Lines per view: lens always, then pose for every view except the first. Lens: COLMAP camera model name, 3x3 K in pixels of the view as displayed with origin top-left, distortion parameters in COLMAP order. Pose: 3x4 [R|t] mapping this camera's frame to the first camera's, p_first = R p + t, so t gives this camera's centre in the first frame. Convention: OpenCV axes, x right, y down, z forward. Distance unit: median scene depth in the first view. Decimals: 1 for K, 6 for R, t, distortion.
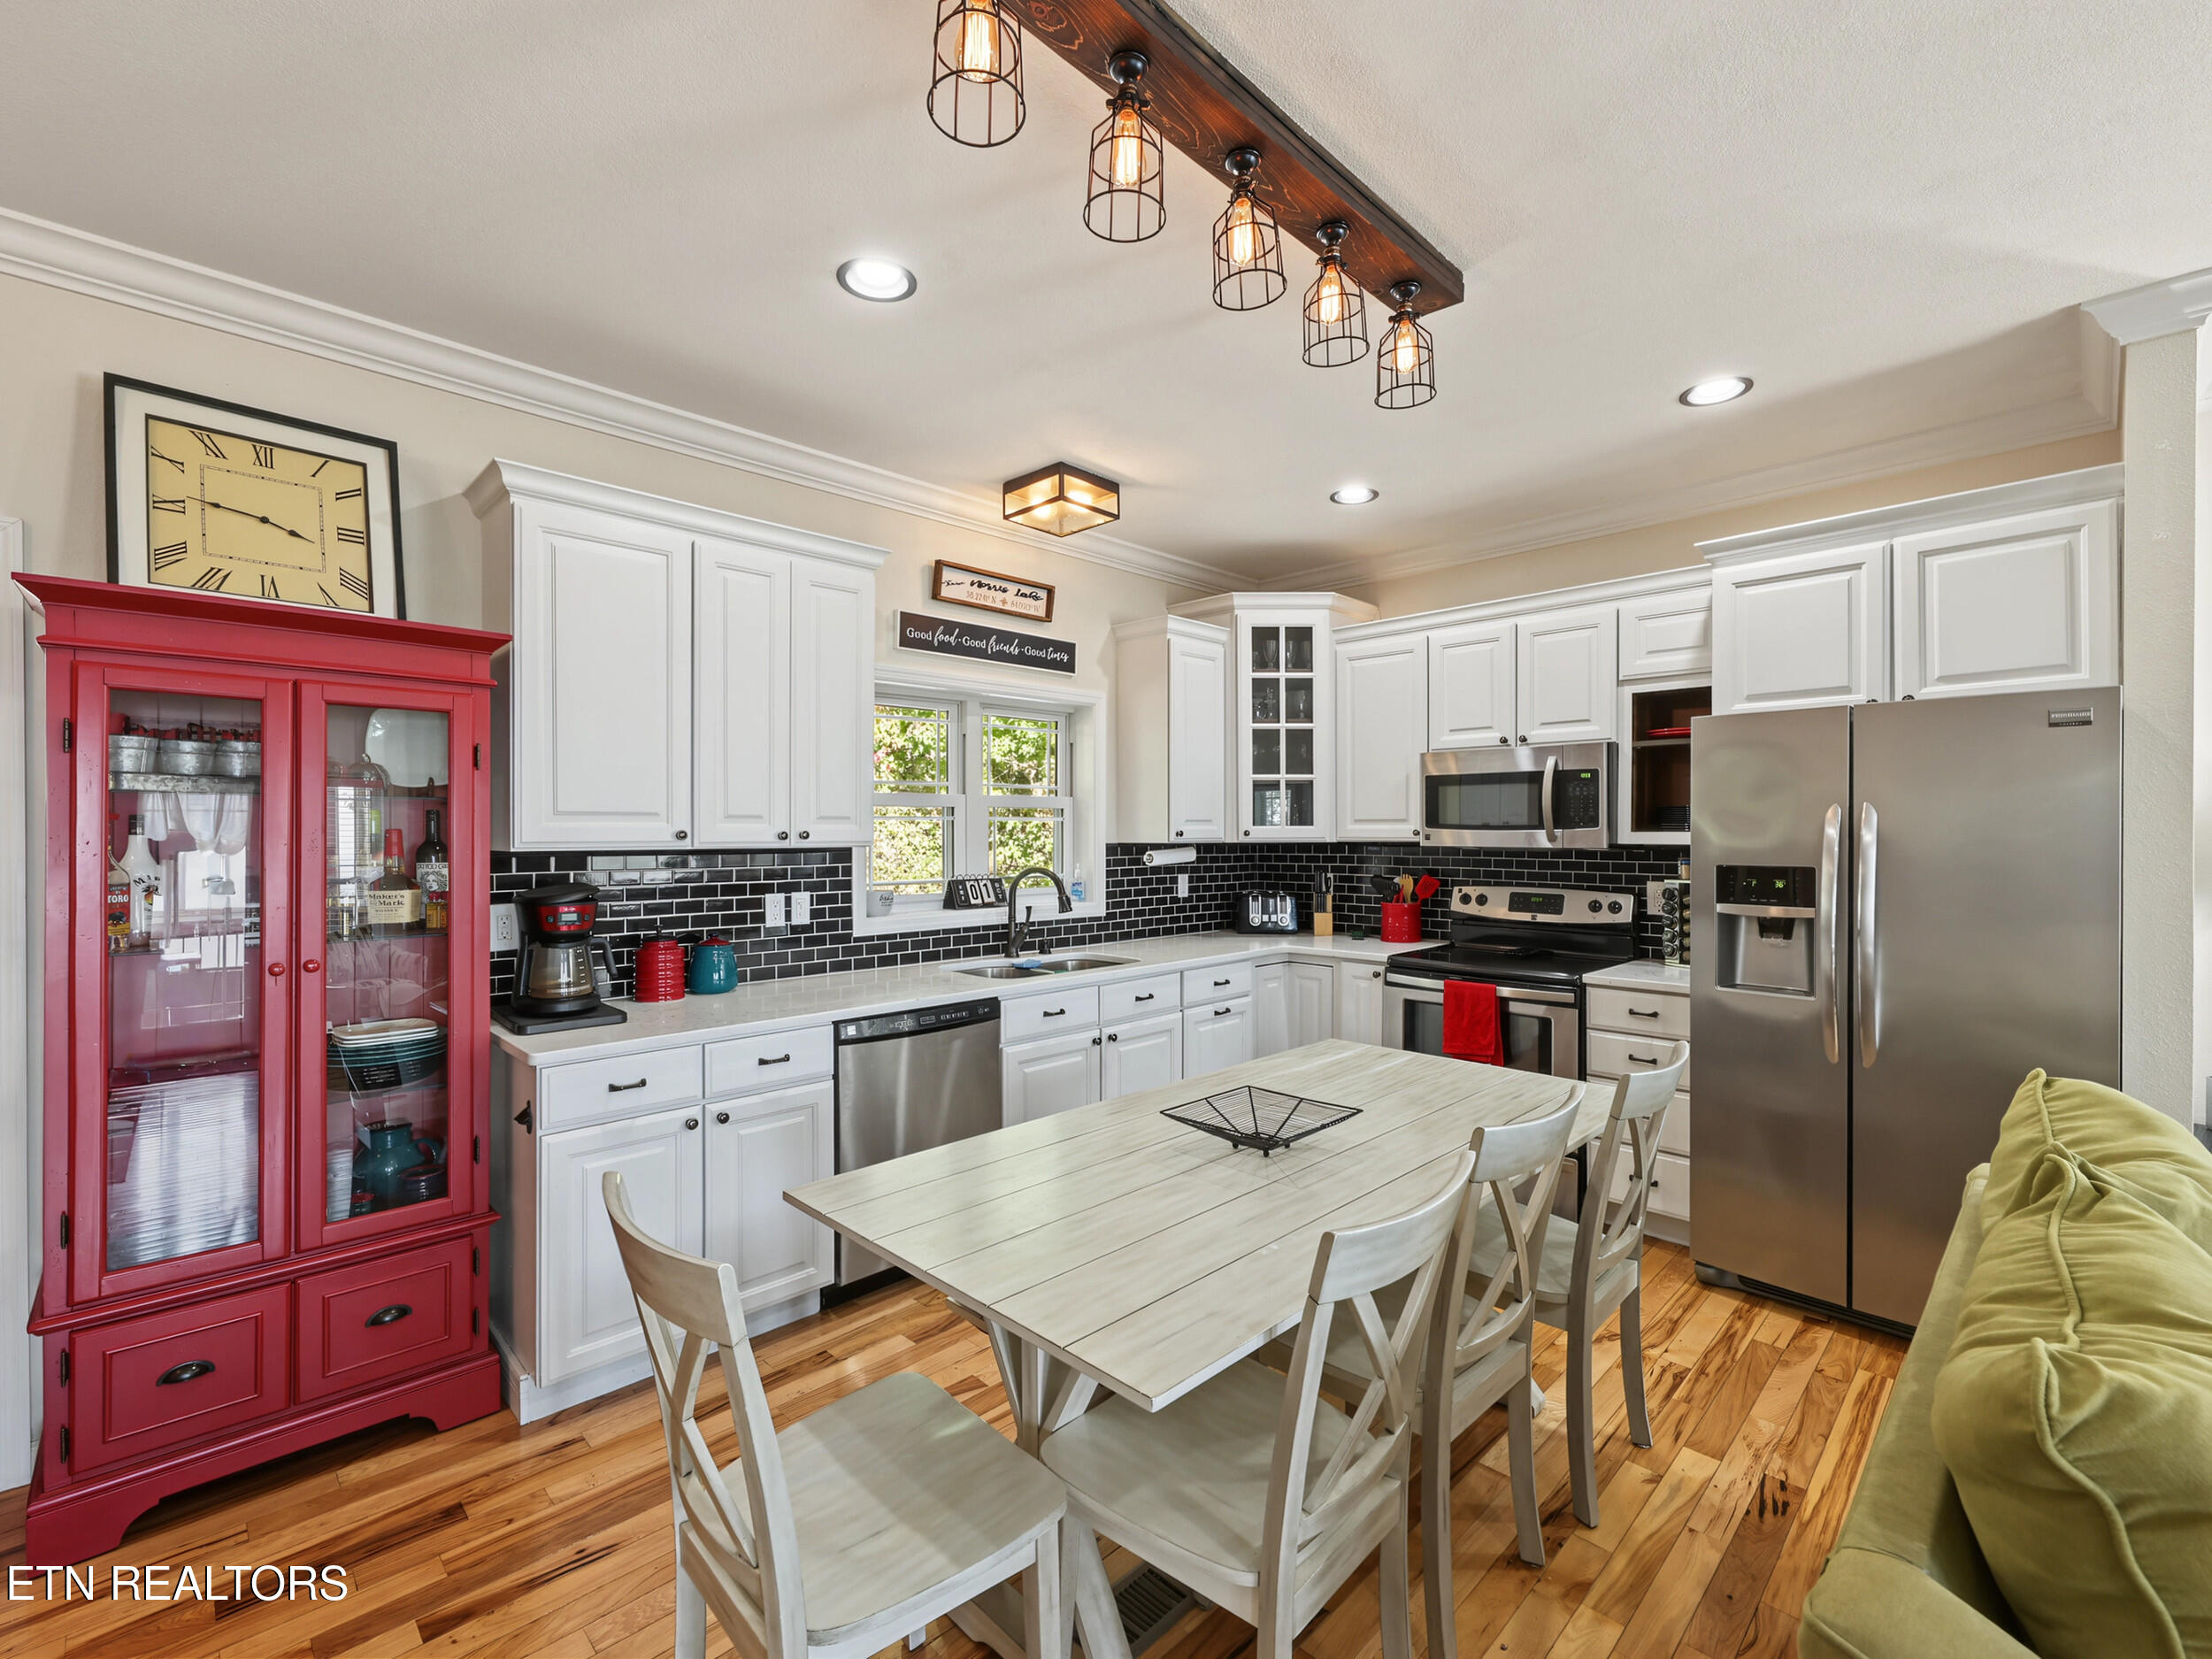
lens RADIAL K [[891.0, 0, 1104.5], [0, 891.0, 832.7], [0, 0, 1]] dist [0.002378, 0.000266]
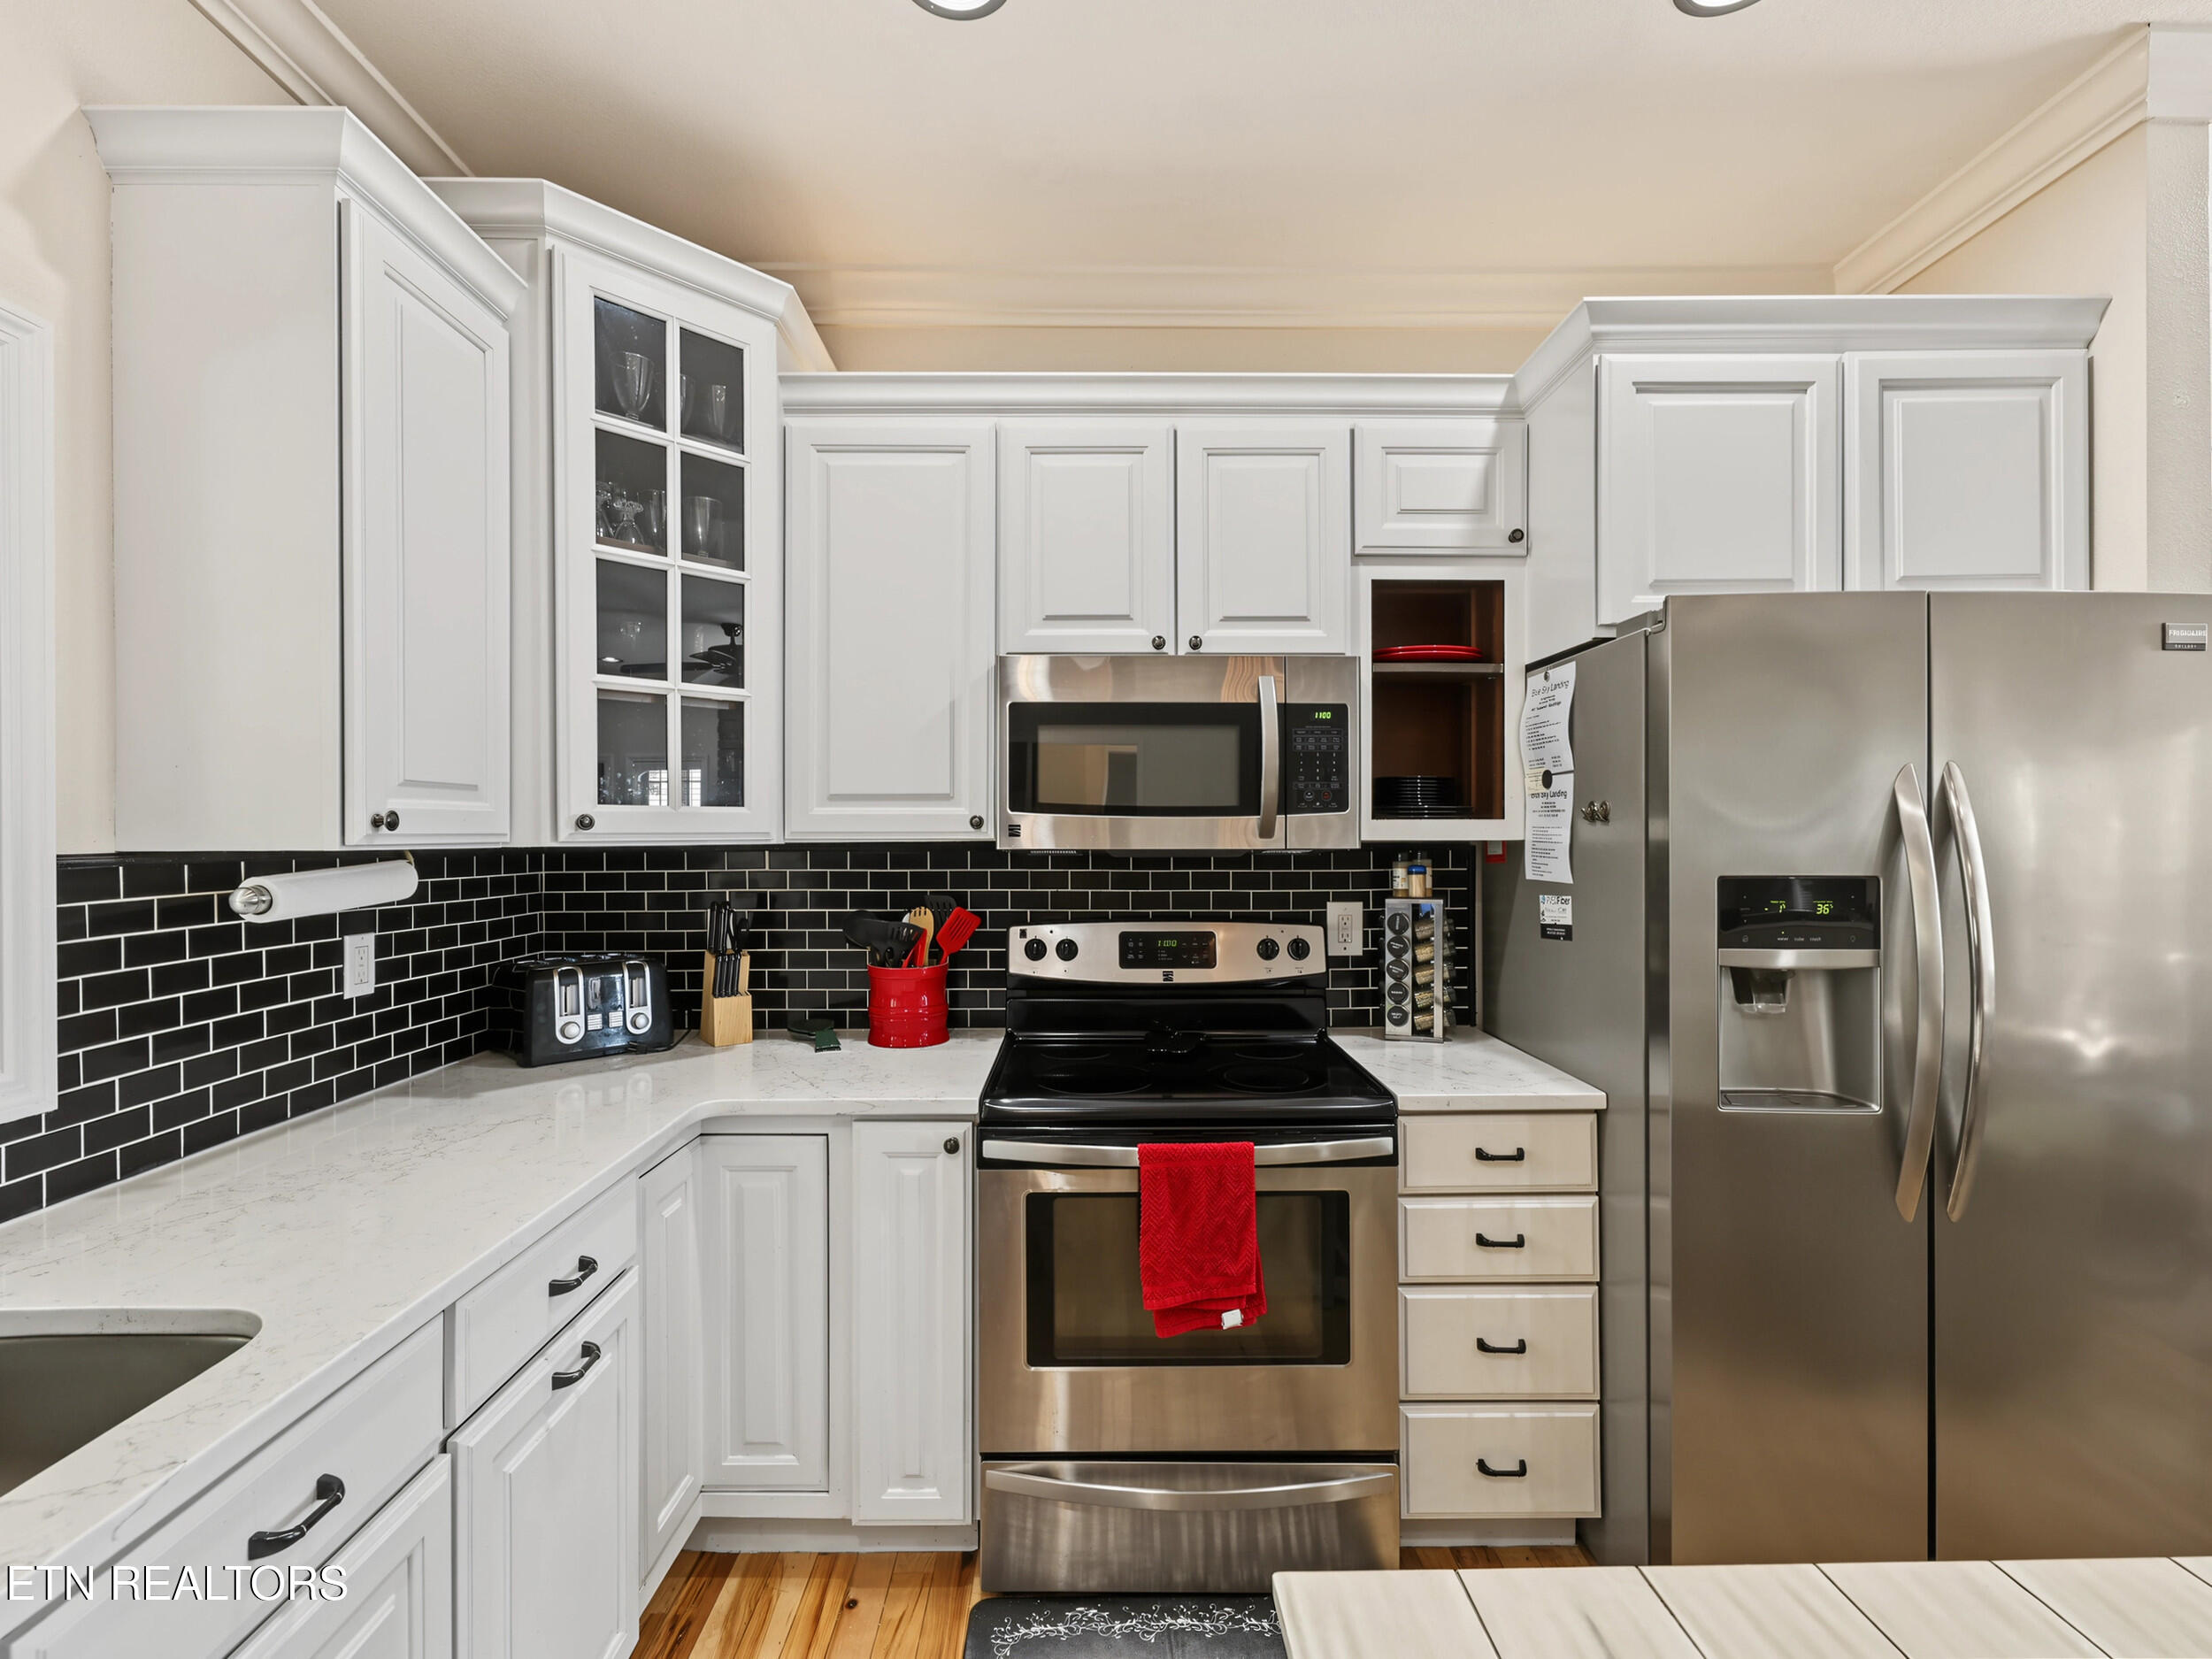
lens RADIAL K [[997.4, 0, 1101.1], [0, 997.4, 834.9], [0, 0, 1]] dist [-0.001356, 0.000827]
pose [[0.695777, -0.000705, 0.718258, 0.005069], [0.002969, 0.999994, -0.001894, 0.007541], [-0.718252, 0.003450, 0.695774, 0.544491]]
